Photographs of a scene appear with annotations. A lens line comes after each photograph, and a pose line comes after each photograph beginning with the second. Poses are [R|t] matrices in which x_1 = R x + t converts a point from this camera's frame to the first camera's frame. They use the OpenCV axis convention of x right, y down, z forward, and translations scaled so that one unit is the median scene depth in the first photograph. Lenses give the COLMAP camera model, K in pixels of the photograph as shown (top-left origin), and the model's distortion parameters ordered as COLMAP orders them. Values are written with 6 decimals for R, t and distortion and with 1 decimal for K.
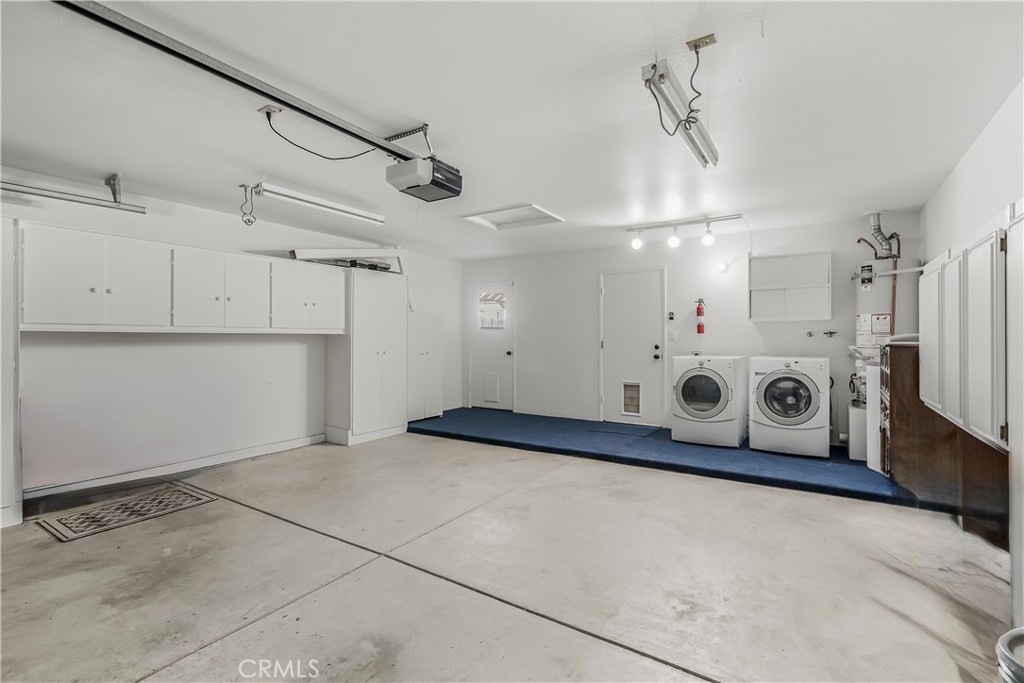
lens RADIAL K [[471.8, 0, 510.6], [0, 471.8, 336.1], [0, 0, 1]] dist [-0.001264, -0.000260]
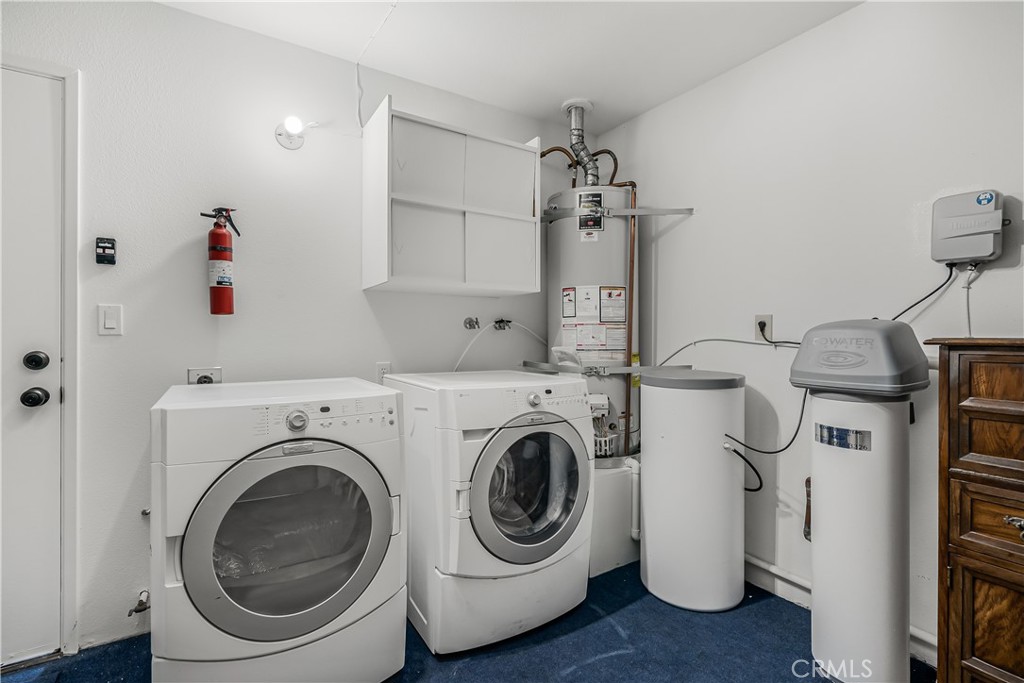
lens RADIAL K [[471.8, 0, 510.6], [0, 471.8, 336.1], [0, 0, 1]] dist [-0.001264, -0.000260]
pose [[0.410063, 0.004078, 0.912048, 0.221072], [-0.005728, 0.999982, -0.001896, 0.010492], [-0.912039, -0.004446, 0.410079, 0.805705]]
